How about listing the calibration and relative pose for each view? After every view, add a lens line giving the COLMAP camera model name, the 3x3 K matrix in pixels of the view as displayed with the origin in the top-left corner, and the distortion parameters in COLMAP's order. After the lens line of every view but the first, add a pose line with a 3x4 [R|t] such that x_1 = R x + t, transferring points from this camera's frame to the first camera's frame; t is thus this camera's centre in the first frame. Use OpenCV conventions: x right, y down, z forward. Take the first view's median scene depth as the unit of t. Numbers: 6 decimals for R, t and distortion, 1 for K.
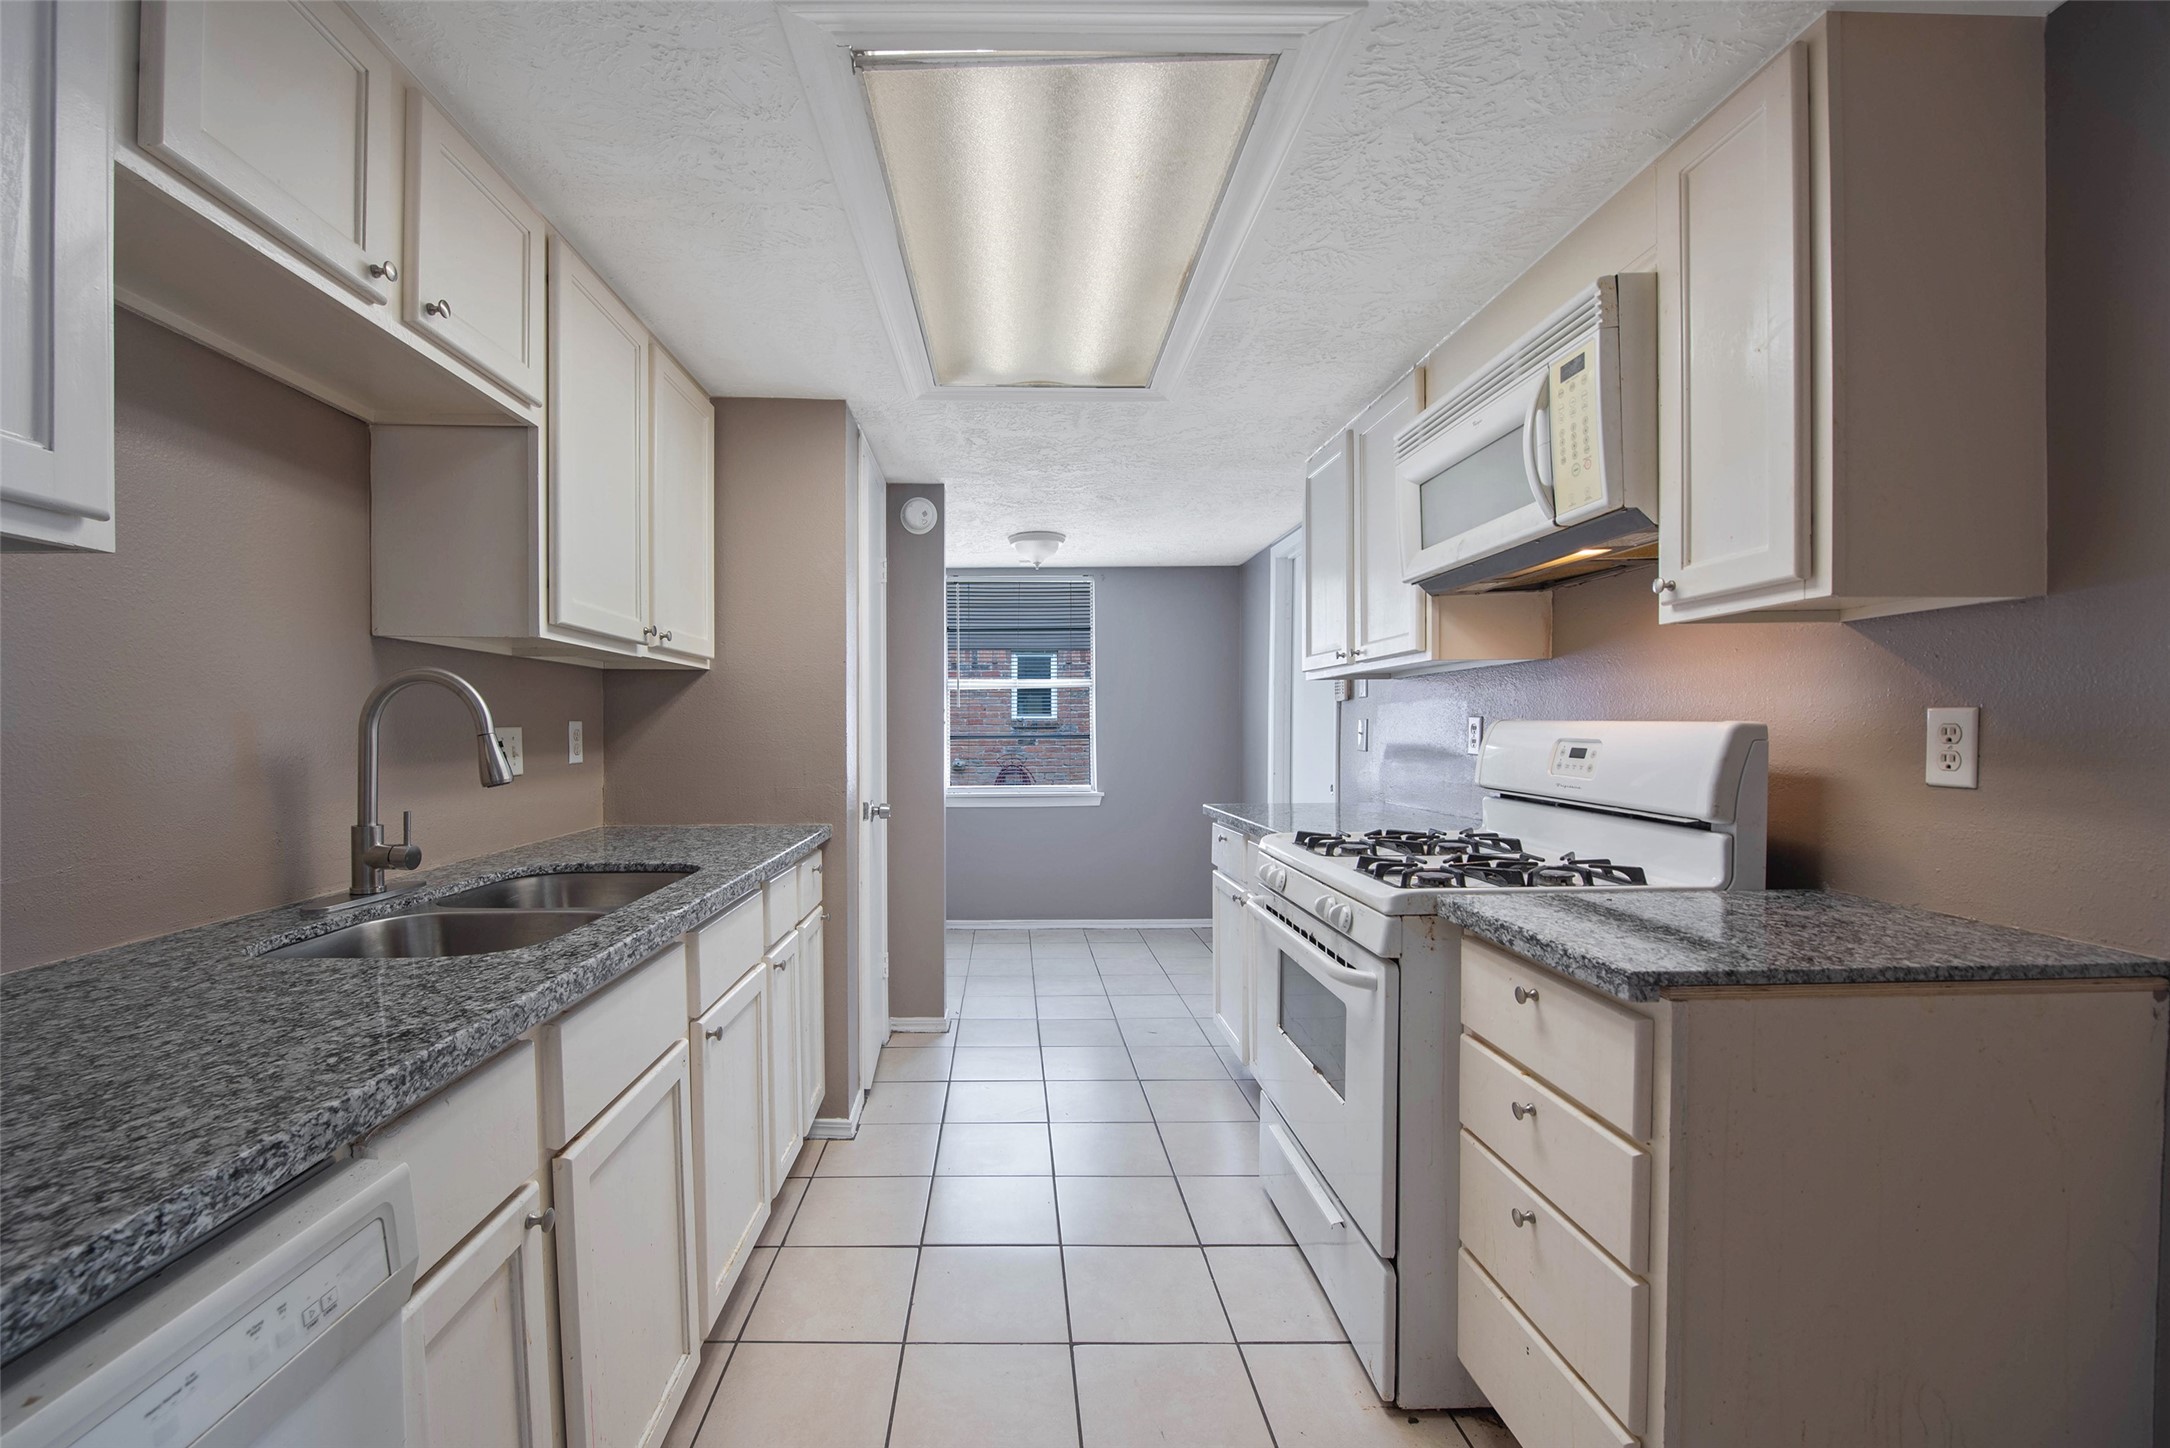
lens RADIAL K [[869.3, 0, 1073.1], [0, 869.3, 737.9], [0, 0, 1]] dist [-0.010630, -0.003962]
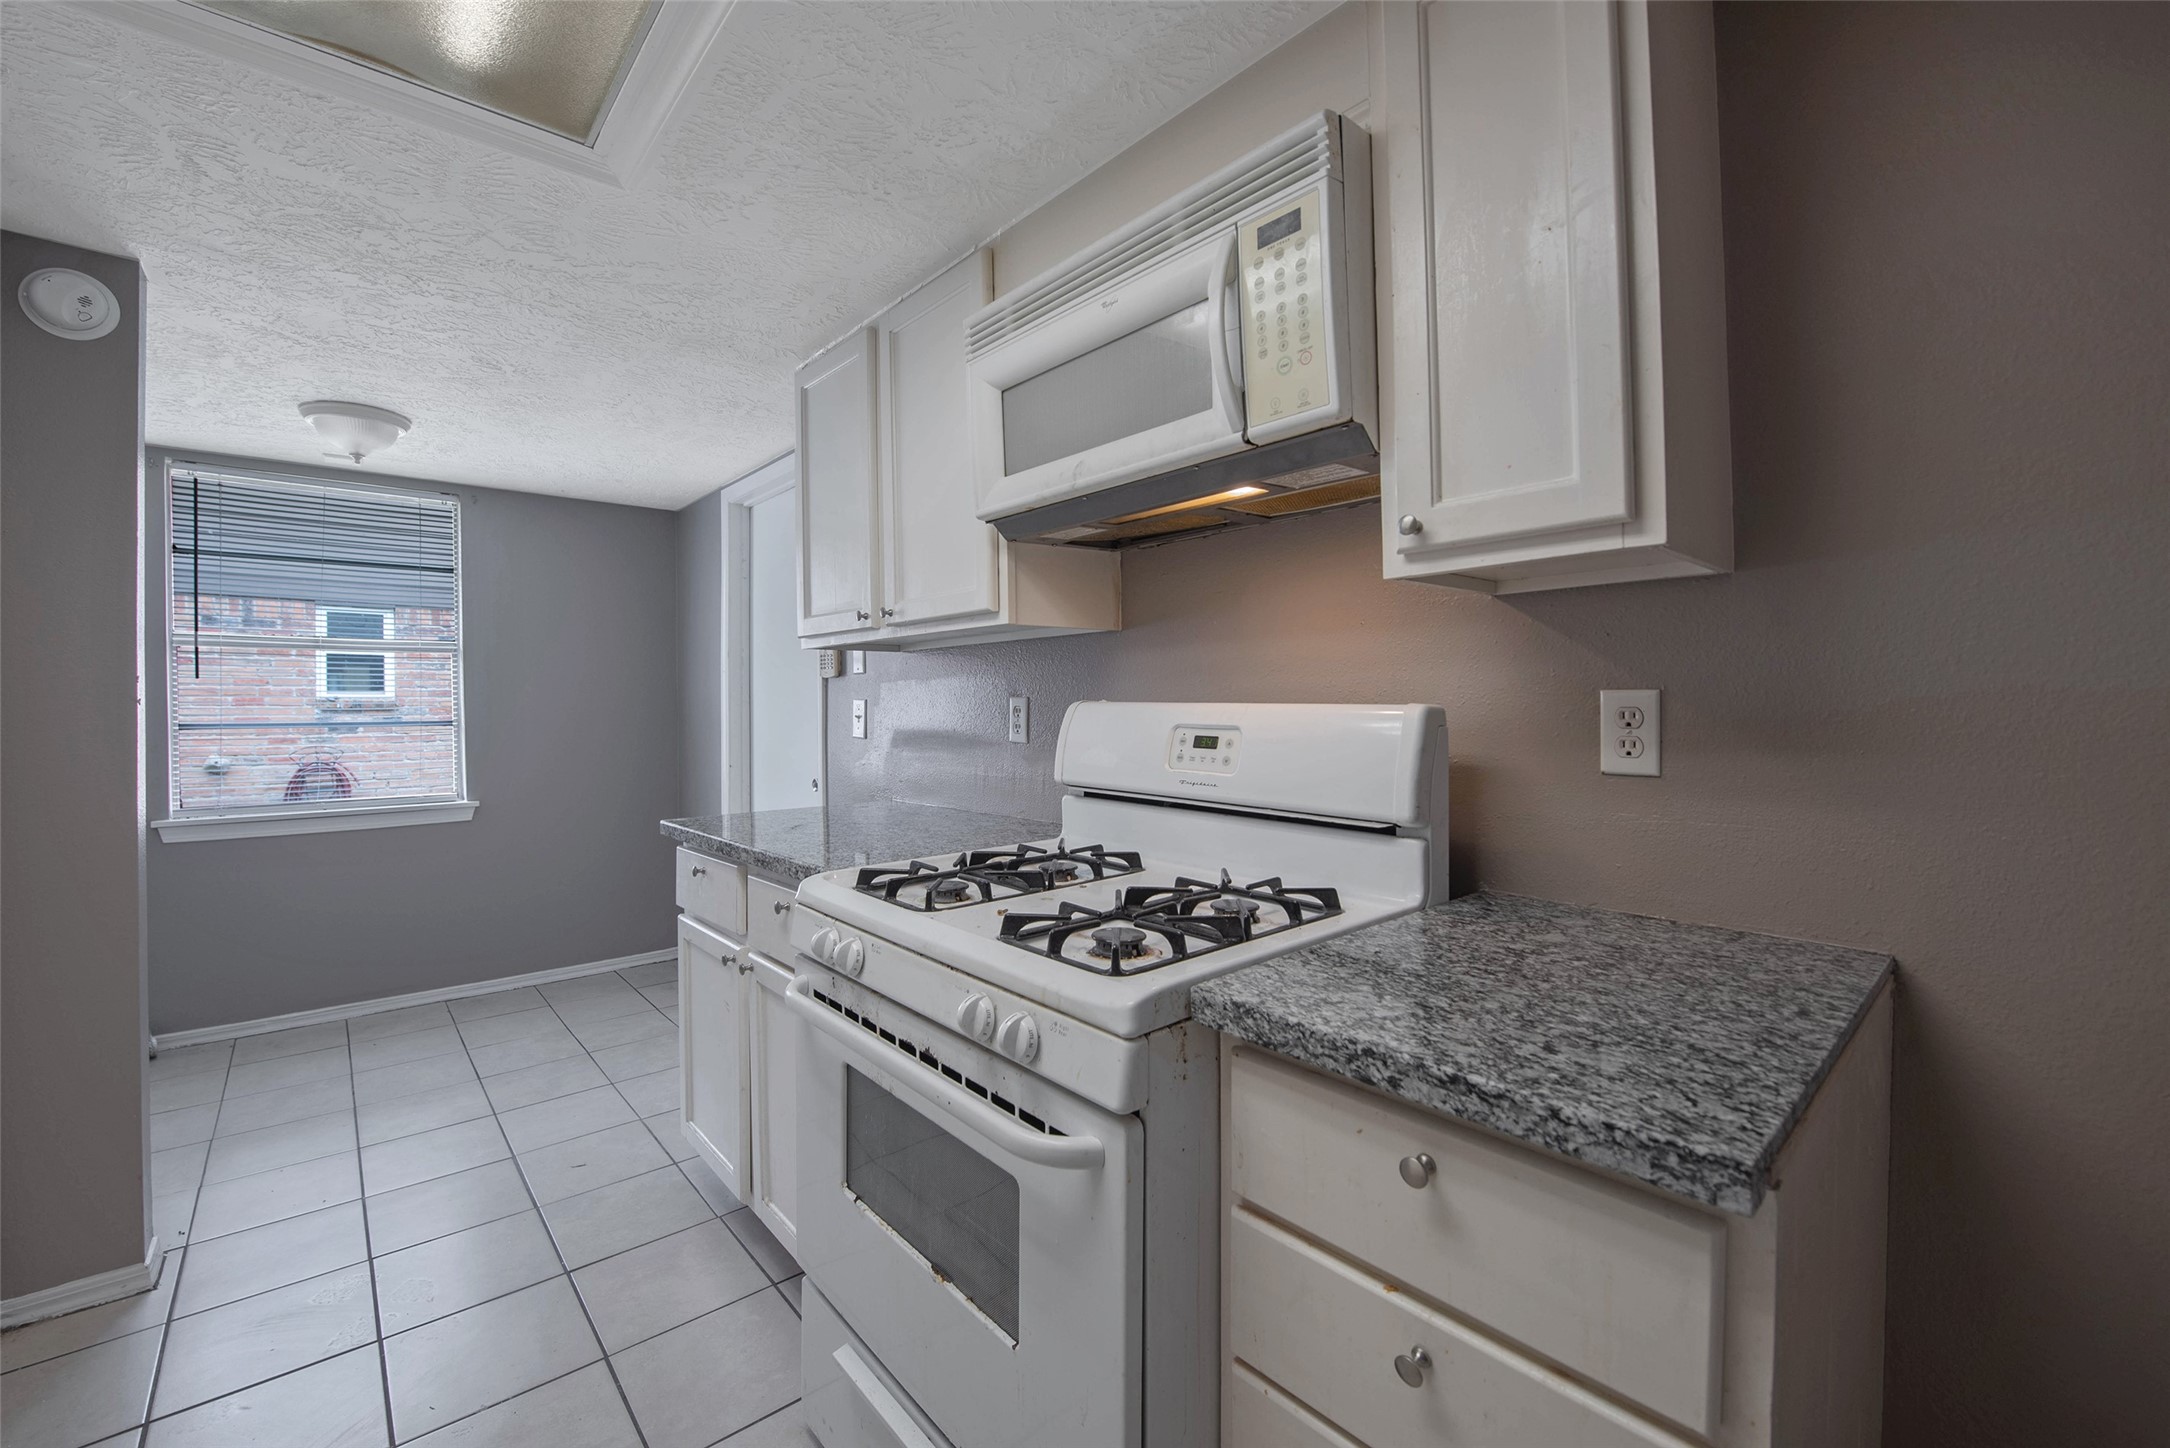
lens RADIAL K [[869.3, 0, 1075.3], [0, 869.3, 712.3], [0, 0, 1]] dist [-0.010630, -0.003962]
pose [[0.795933, -0.004856, 0.605365, -0.010925], [0.009308, 0.999948, -0.004218, -0.008548], [-0.605313, 0.008992, 0.795937, 0.418863]]
